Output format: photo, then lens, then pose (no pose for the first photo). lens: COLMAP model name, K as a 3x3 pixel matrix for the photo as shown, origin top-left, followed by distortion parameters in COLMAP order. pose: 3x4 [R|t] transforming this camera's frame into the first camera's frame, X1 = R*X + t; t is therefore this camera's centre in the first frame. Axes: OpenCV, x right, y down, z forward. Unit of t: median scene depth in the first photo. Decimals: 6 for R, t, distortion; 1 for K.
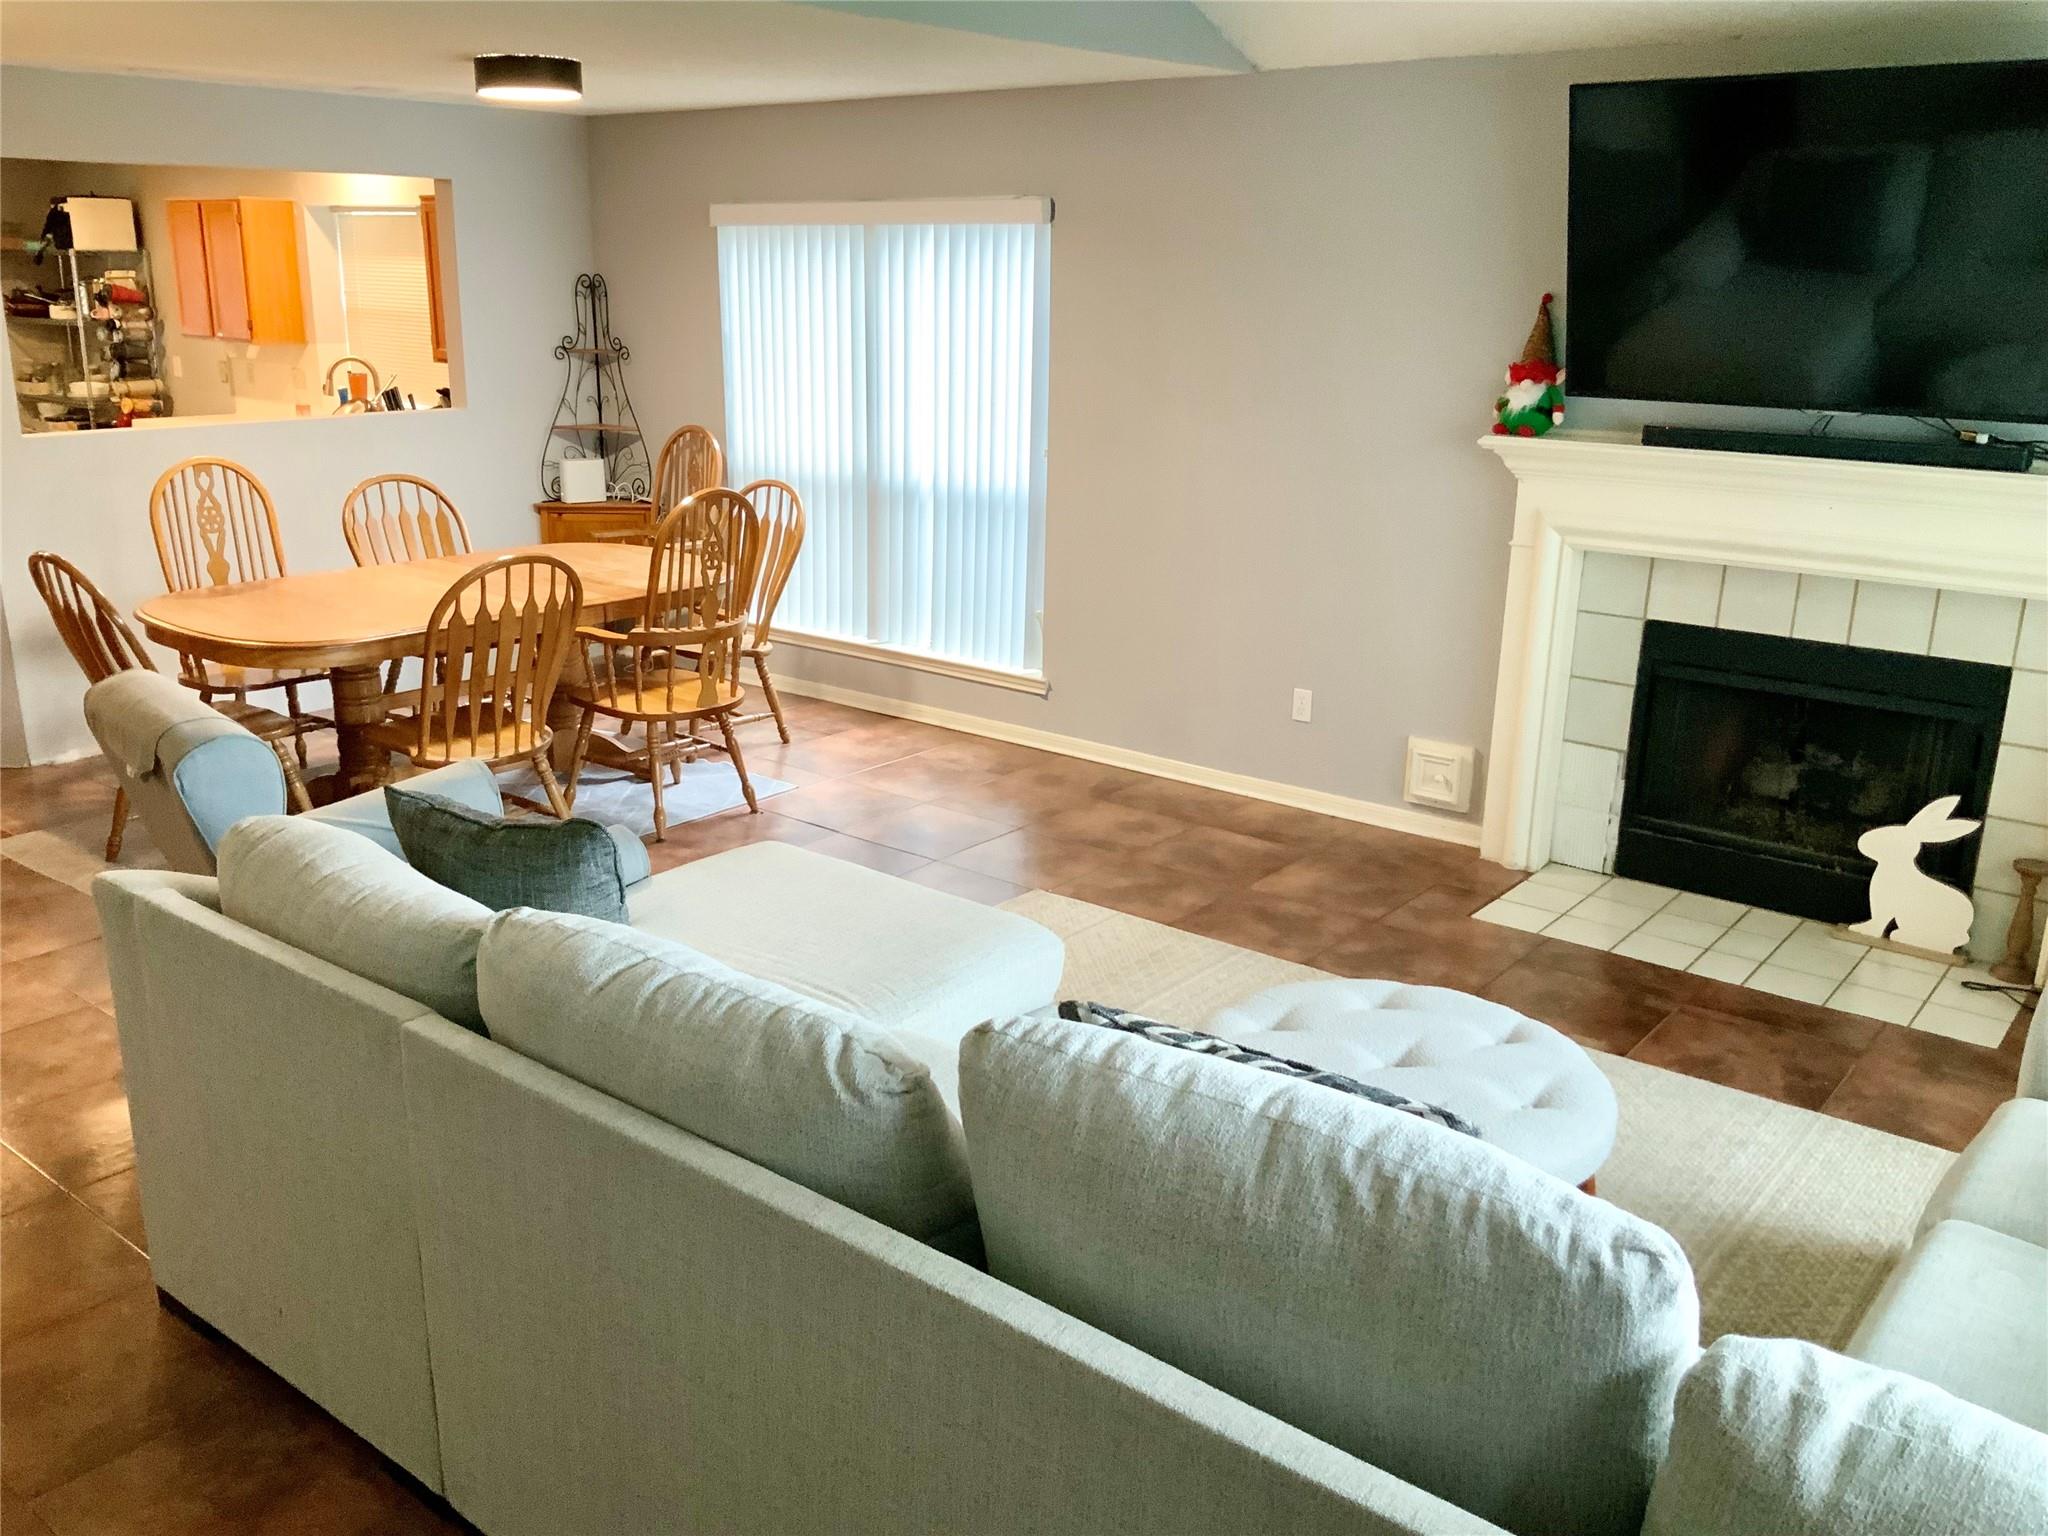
lens RADIAL K [[1703.4, 0, 1024.0], [0, 1703.4, 768.0], [0, 0, 1]] dist [0.105188, -0.208337]
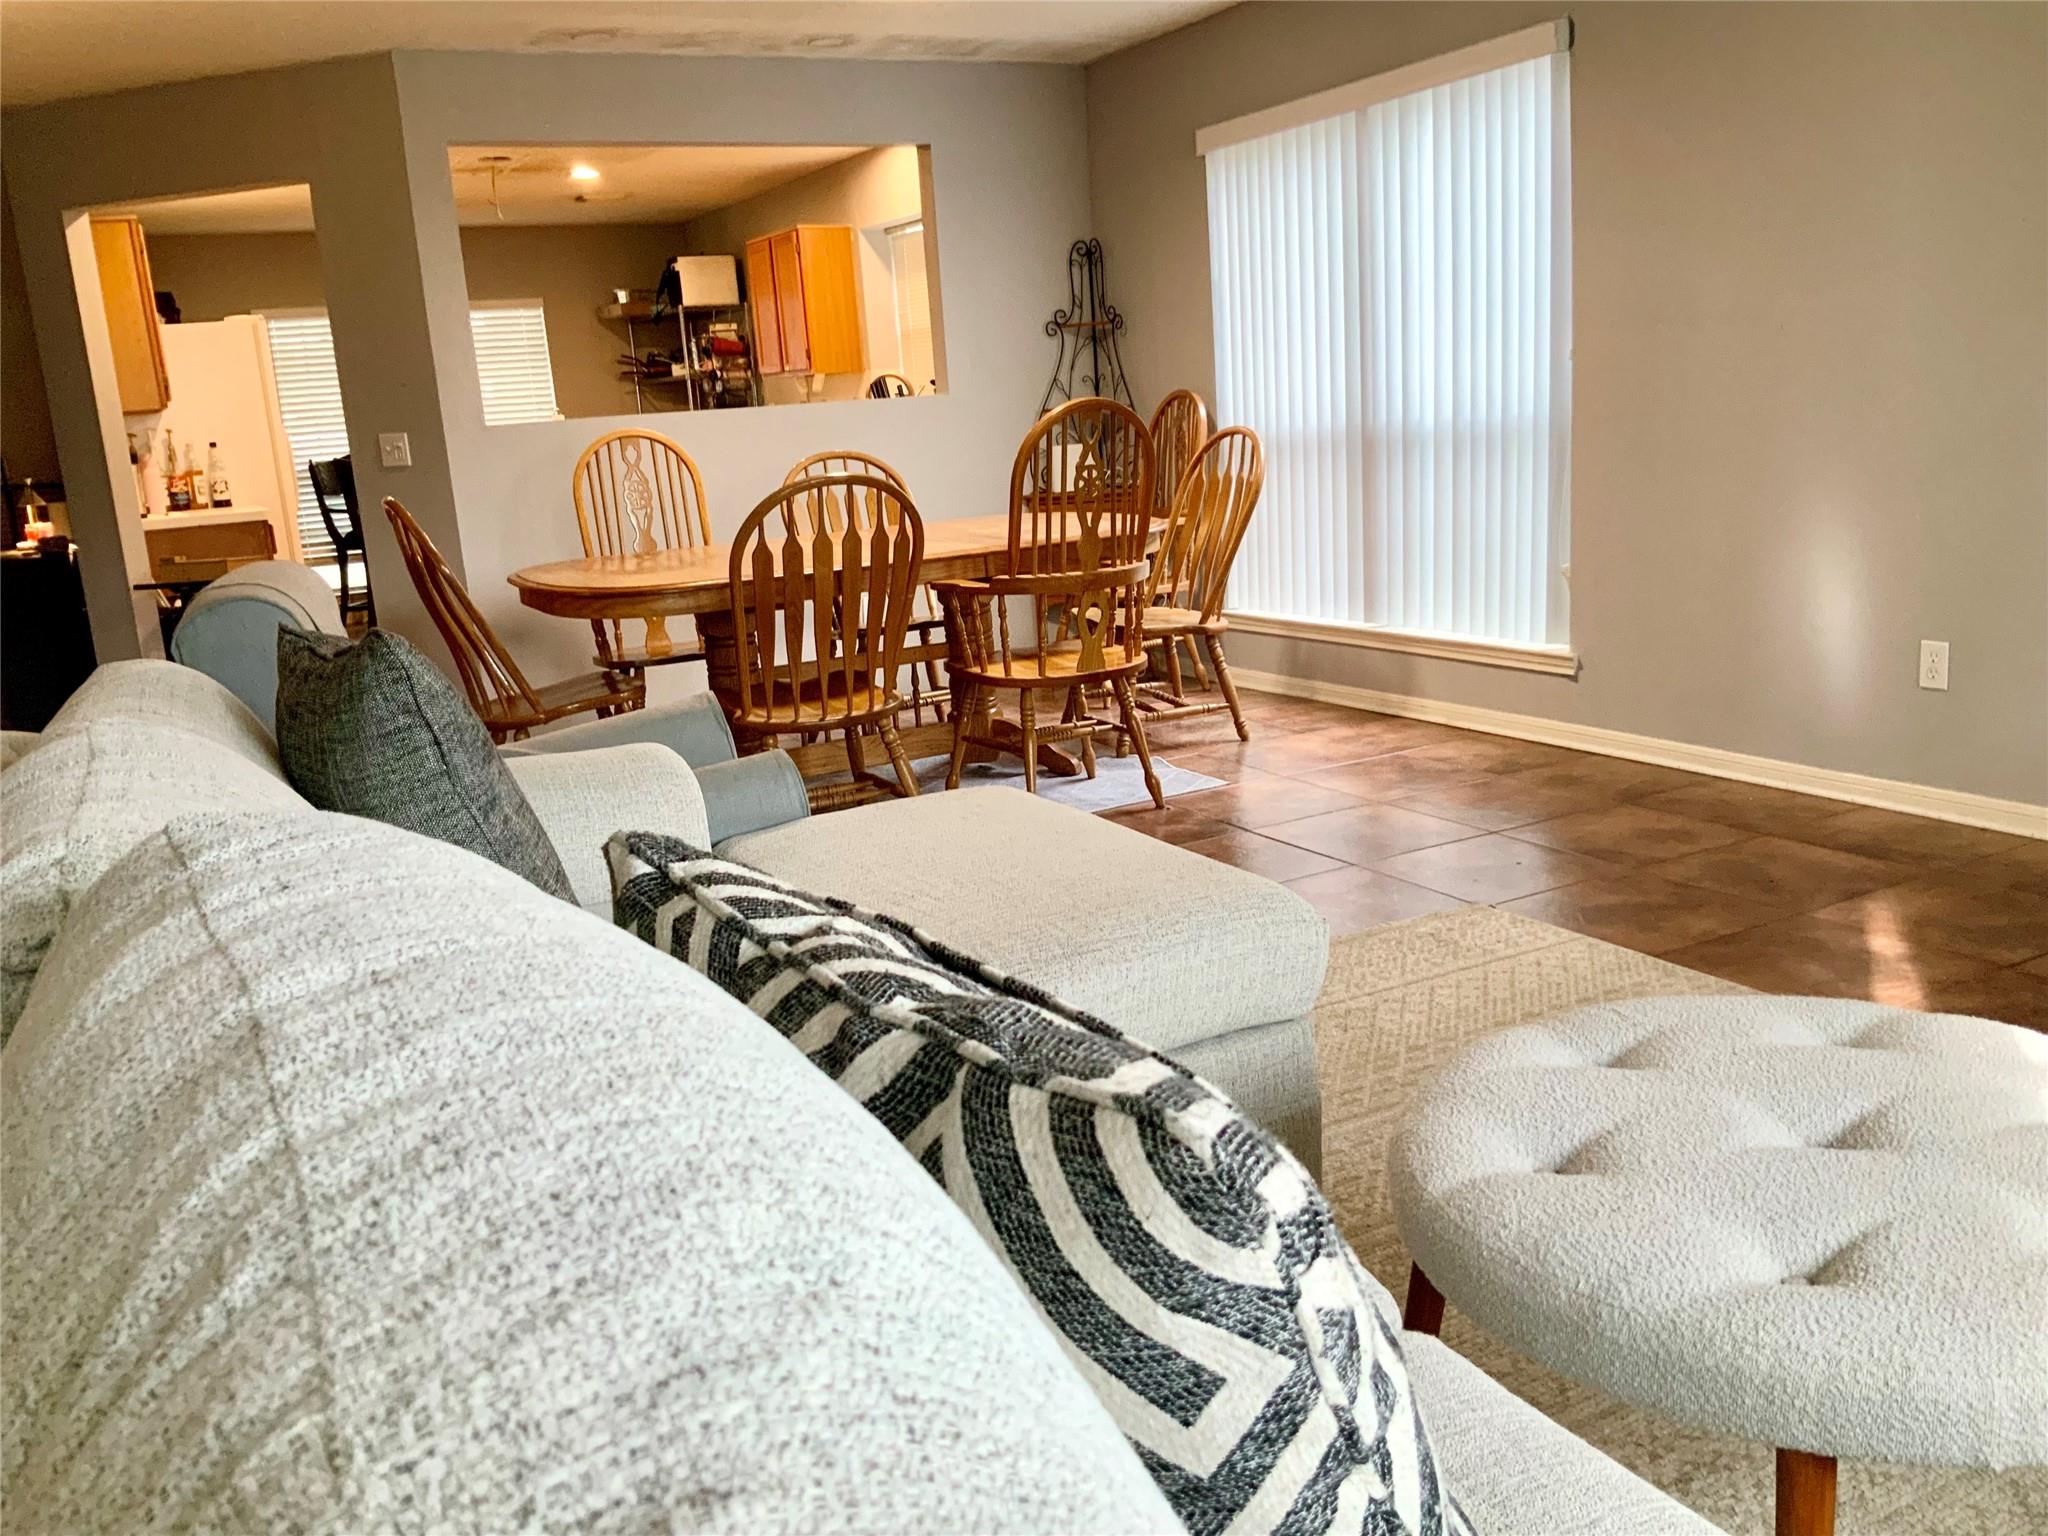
lens RADIAL K [[1703.4, 0, 1024.0], [0, 1703.4, 768.0], [0, 0, 1]] dist [0.105188, -0.208337]
pose [[0.917010, 0.006003, -0.398818, 0.094450], [-0.028726, 0.998284, -0.051024, 0.044687], [0.397828, 0.058246, 0.915609, 0.206060]]
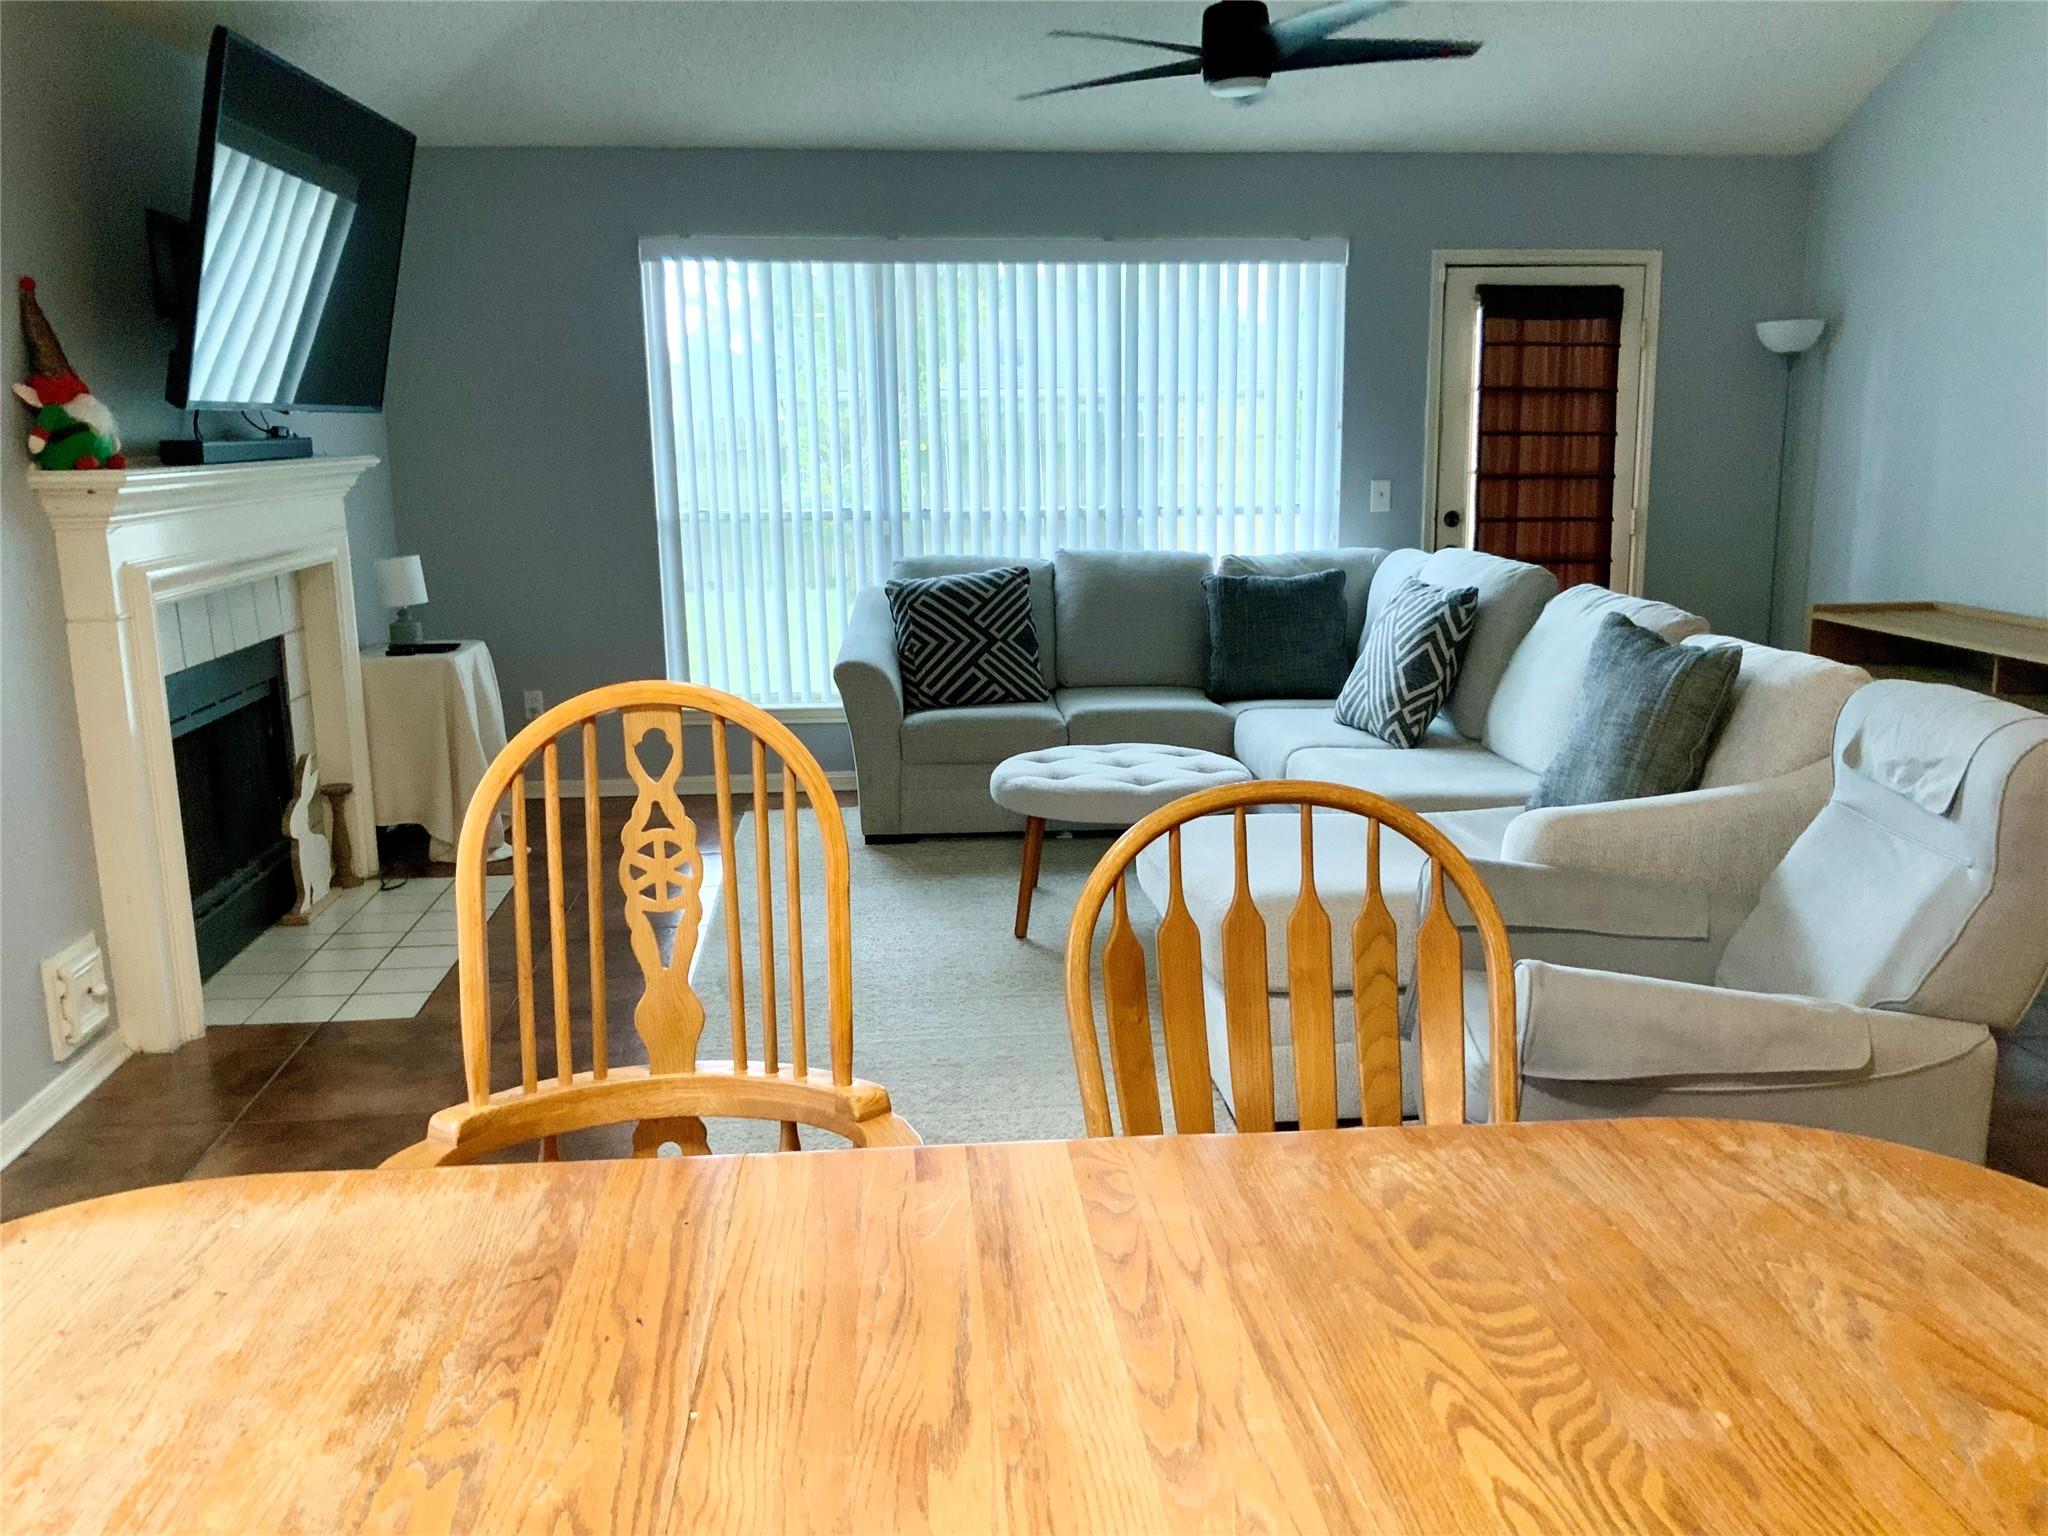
lens RADIAL K [[1703.4, 0, 1024.0], [0, 1703.4, 768.0], [0, 0, 1]] dist [0.105188, -0.208337]
pose [[-0.698947, -0.144504, 0.700422, -0.399182], [0.202288, 0.899434, 0.387425, -0.221511], [-0.685968, 0.412477, -0.599425, 0.954589]]
